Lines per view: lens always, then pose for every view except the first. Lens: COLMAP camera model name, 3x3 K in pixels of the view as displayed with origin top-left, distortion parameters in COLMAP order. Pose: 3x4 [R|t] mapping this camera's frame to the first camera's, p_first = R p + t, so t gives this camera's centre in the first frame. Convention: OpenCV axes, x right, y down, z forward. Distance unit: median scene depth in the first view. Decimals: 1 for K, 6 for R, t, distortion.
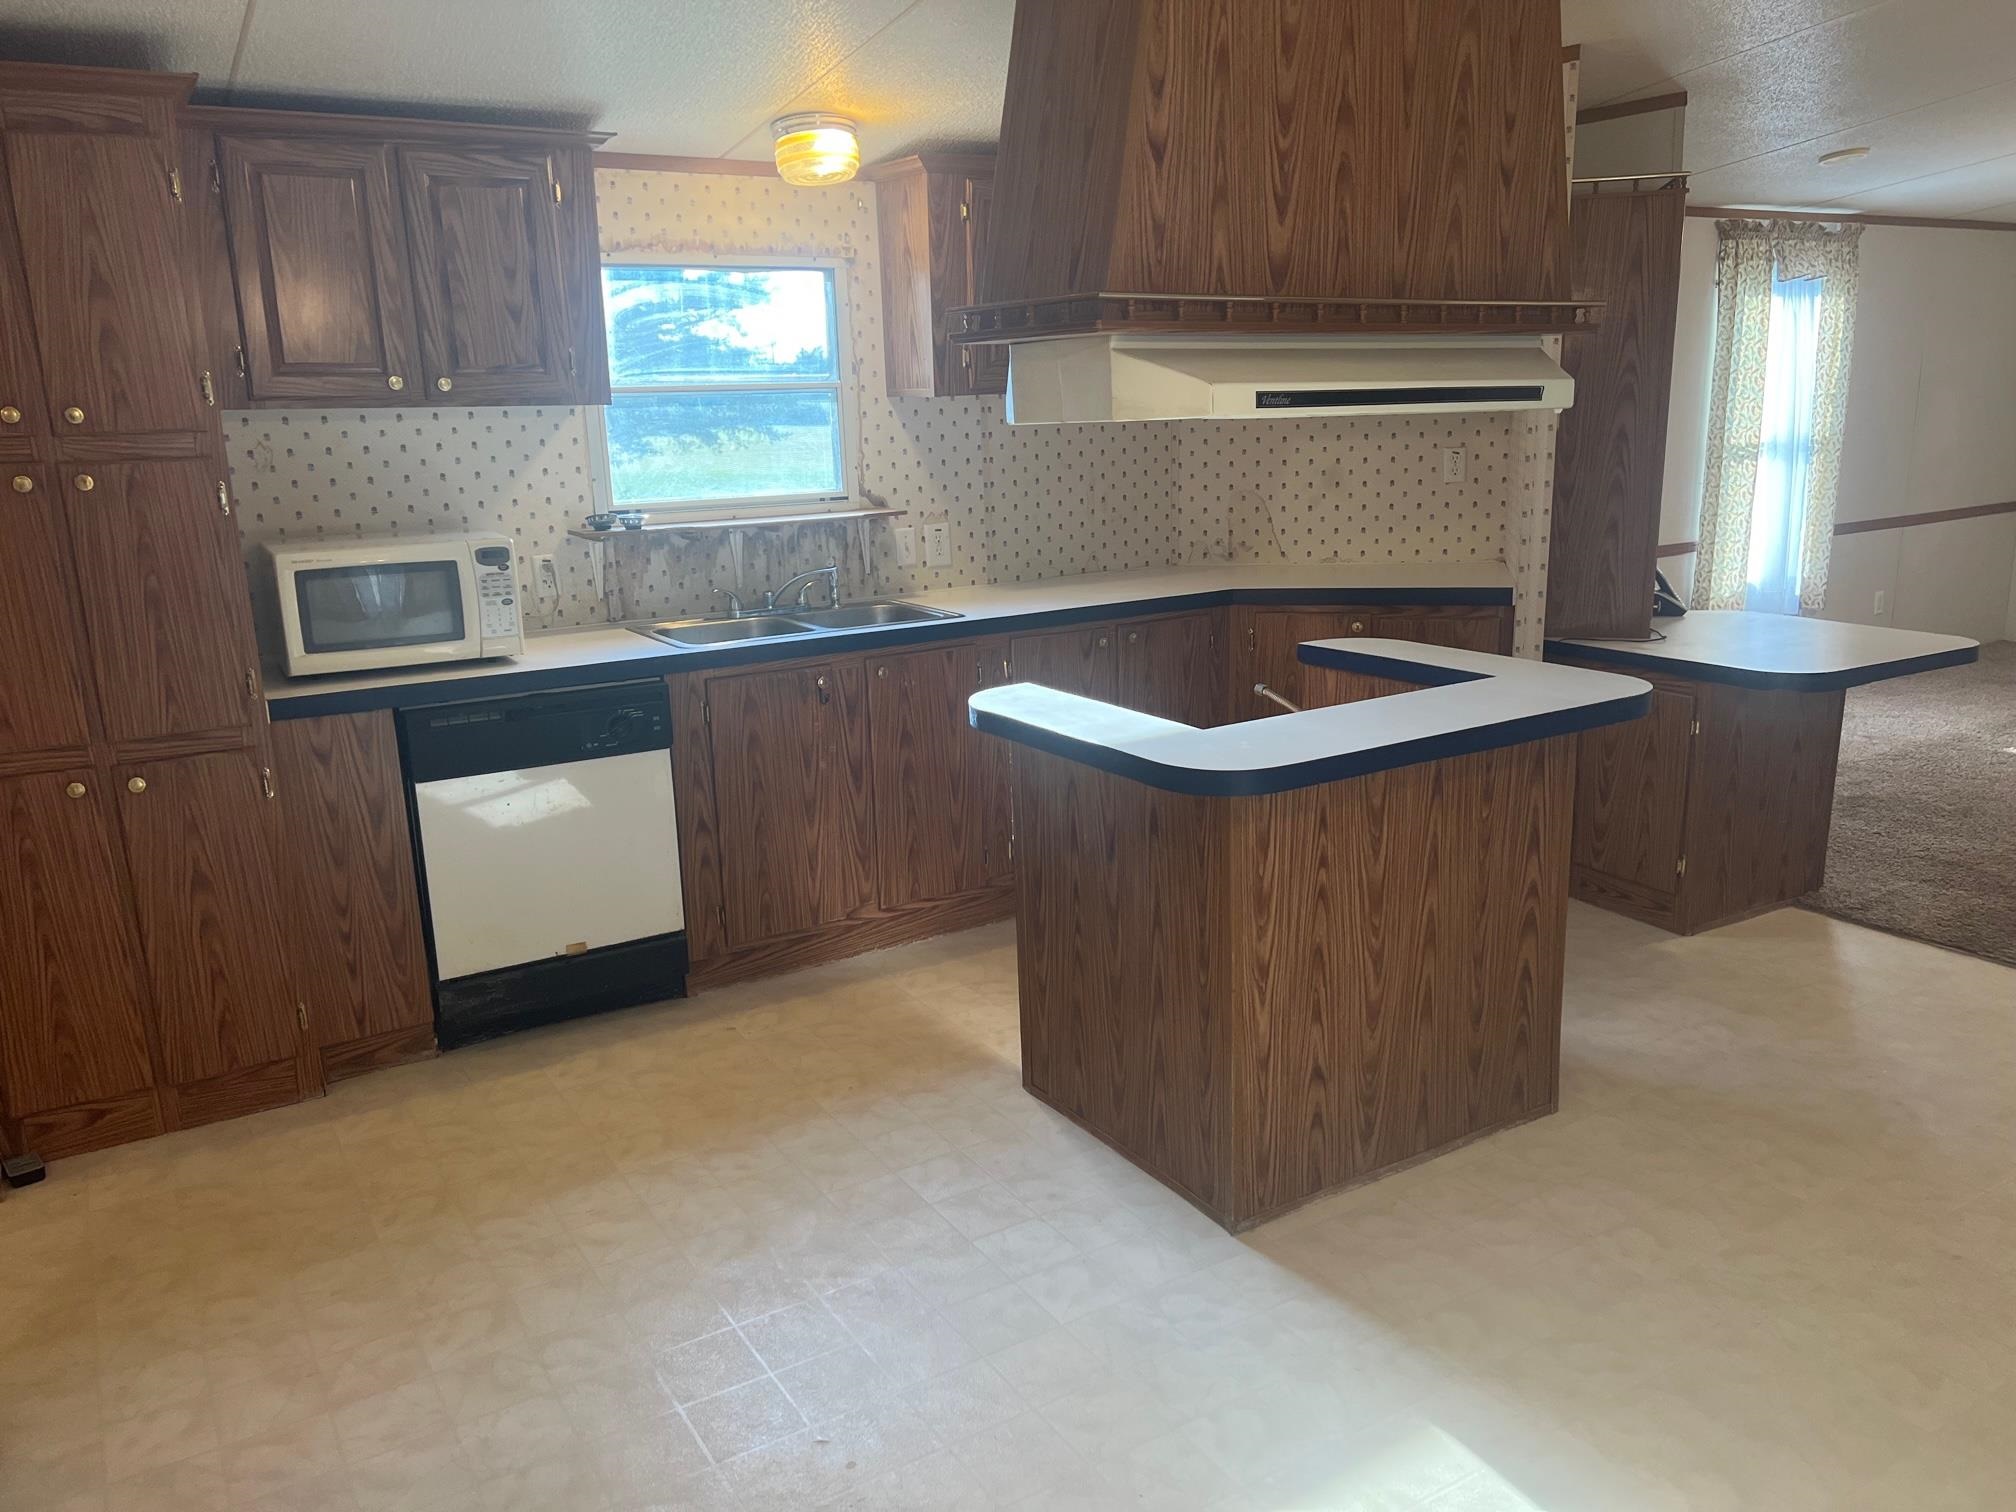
lens RADIAL K [[1508.3, 0, 1016.5], [0, 1508.3, 760.9], [0, 0, 1]] dist [0.068526, -0.074376]
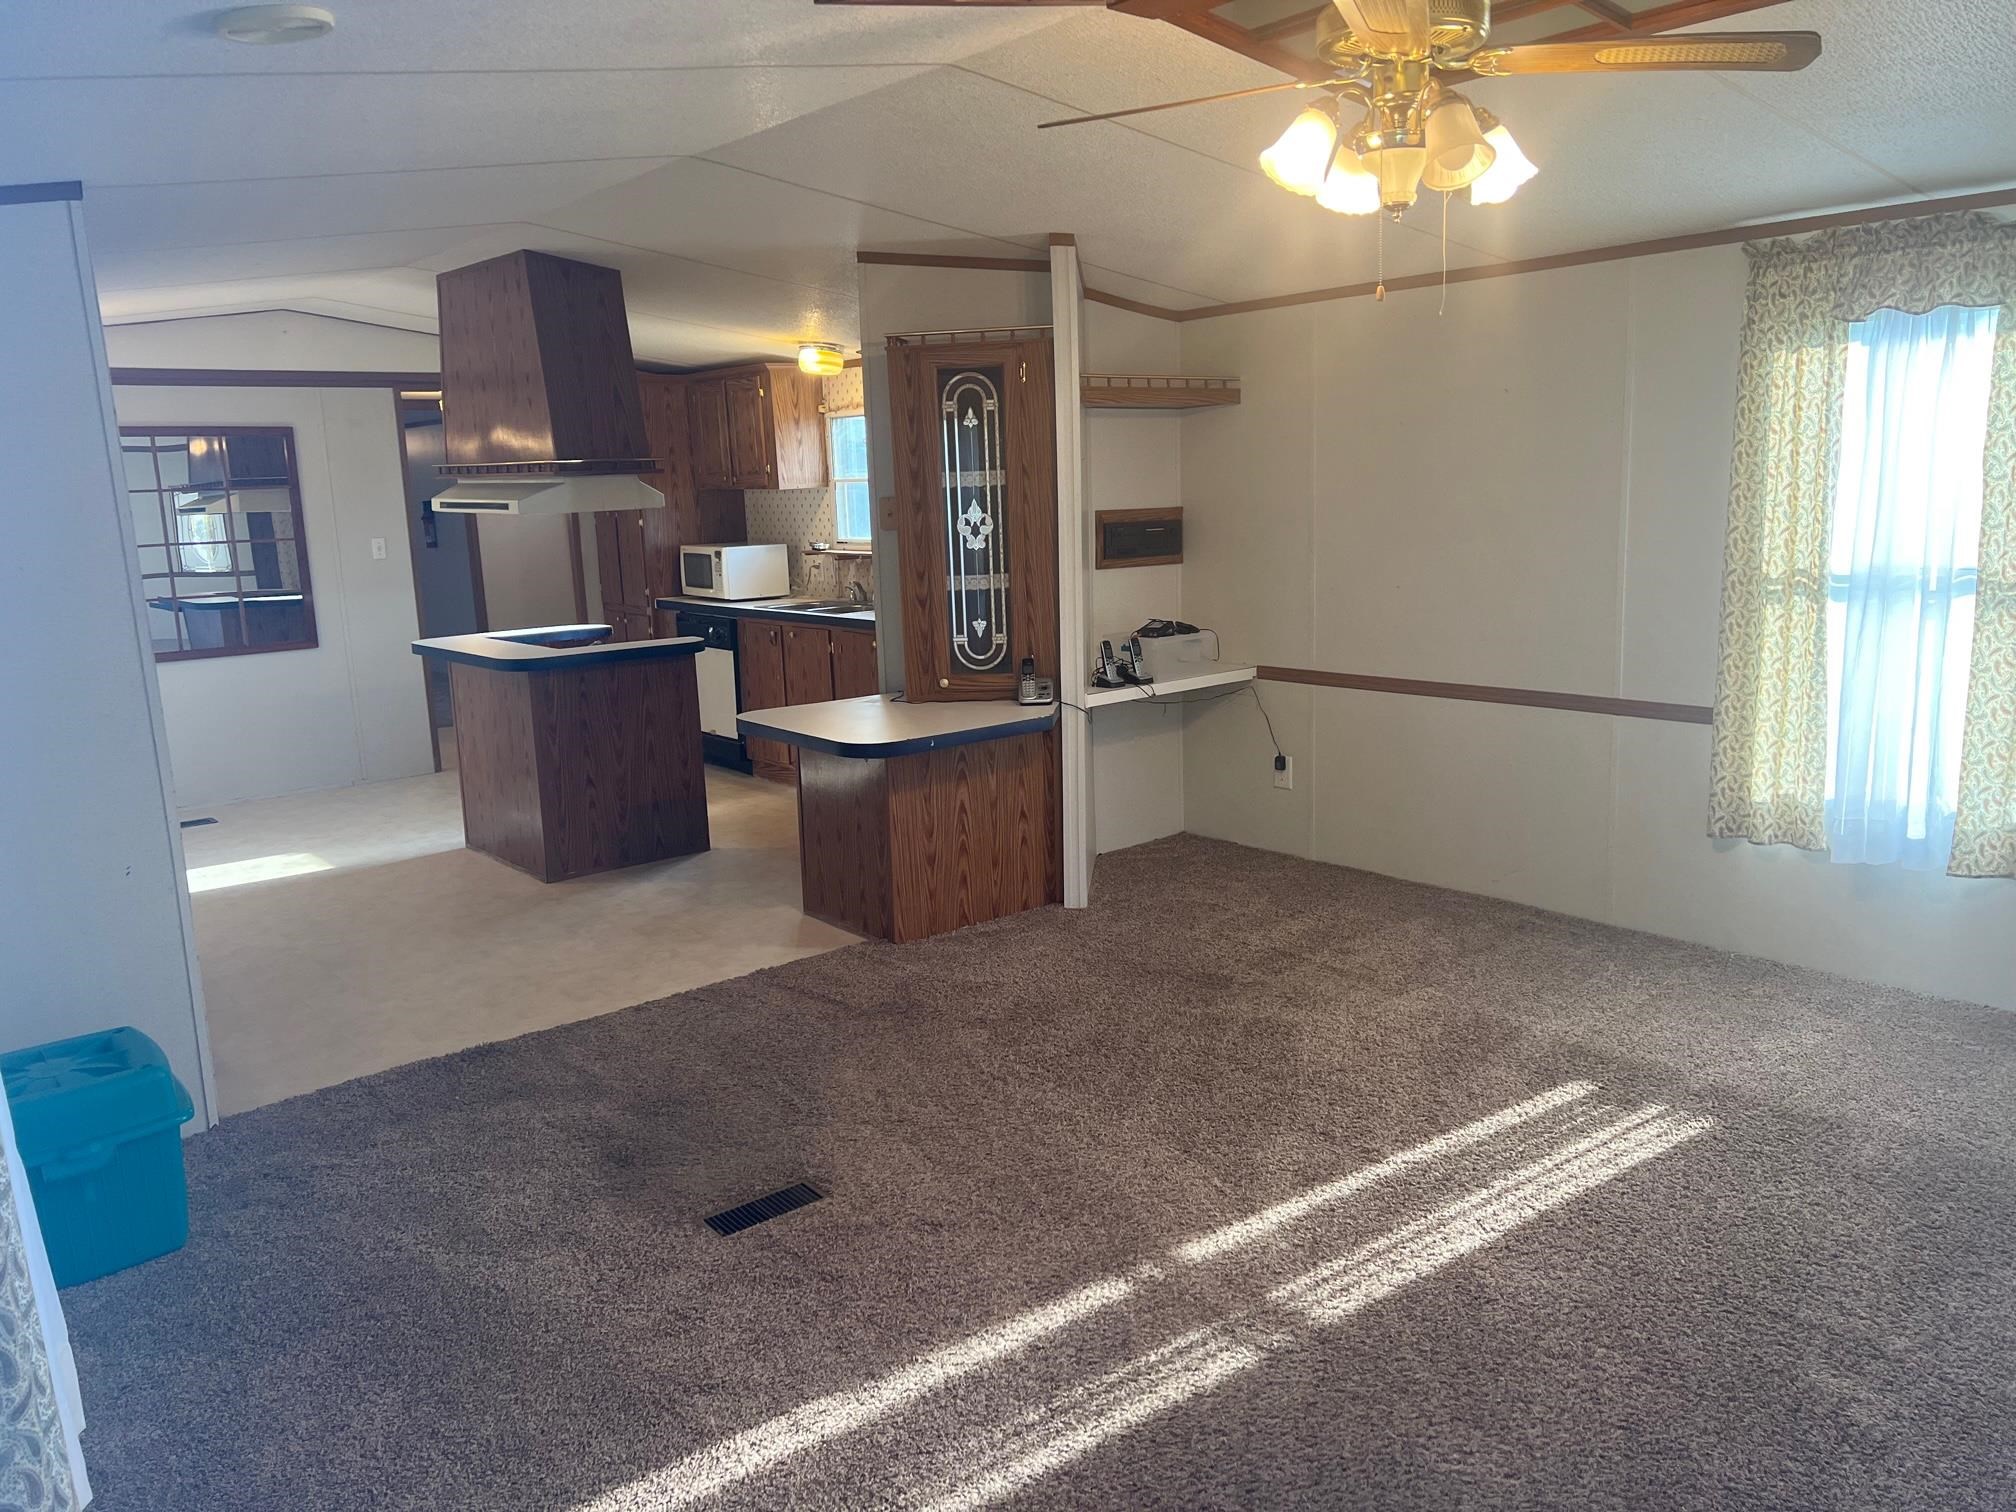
lens RADIAL K [[1512.3, 0, 1004.6], [0, 1512.3, 749.1], [0, 0, 1]] dist [0.052972, -0.049272]
pose [[0.139253, 0.198766, -0.970104, 1.711689], [-0.206569, 0.963927, 0.167848, -0.278746], [0.968472, 0.177020, 0.175289, 0.917503]]
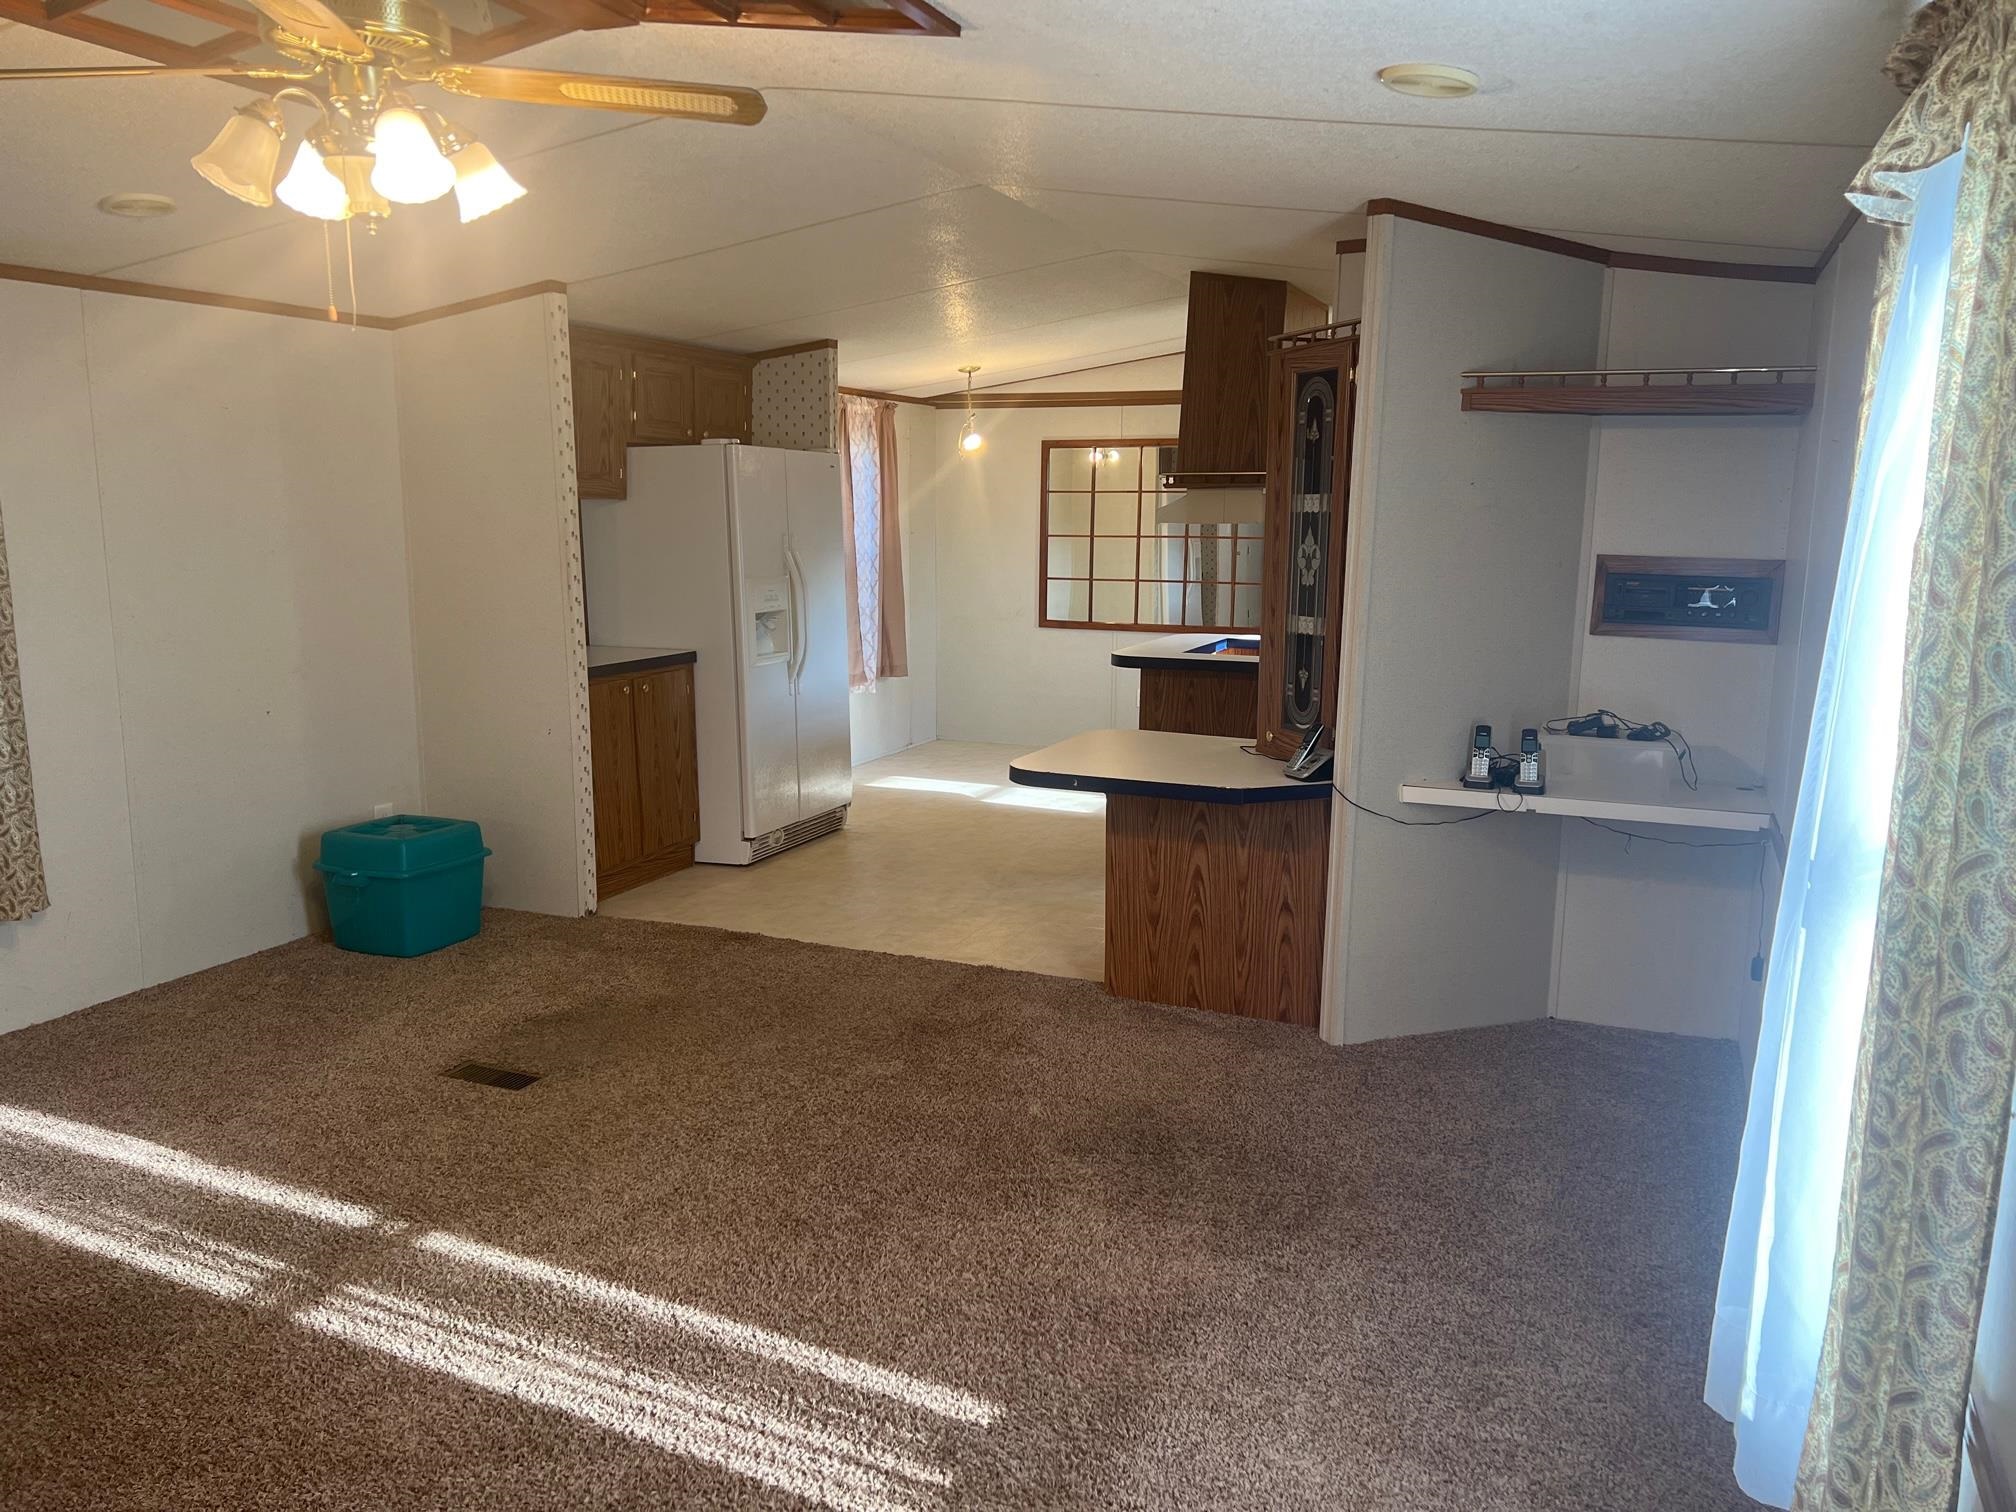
lens RADIAL K [[1512.3, 0, 1004.6], [0, 1512.3, 749.1], [0, 0, 1]] dist [0.052972, -0.049272]
pose [[-0.818336, 0.110040, -0.564108, 1.237036], [-0.126521, 0.922933, 0.363576, -0.477700], [0.560641, 0.368899, -0.741347, 1.800533]]
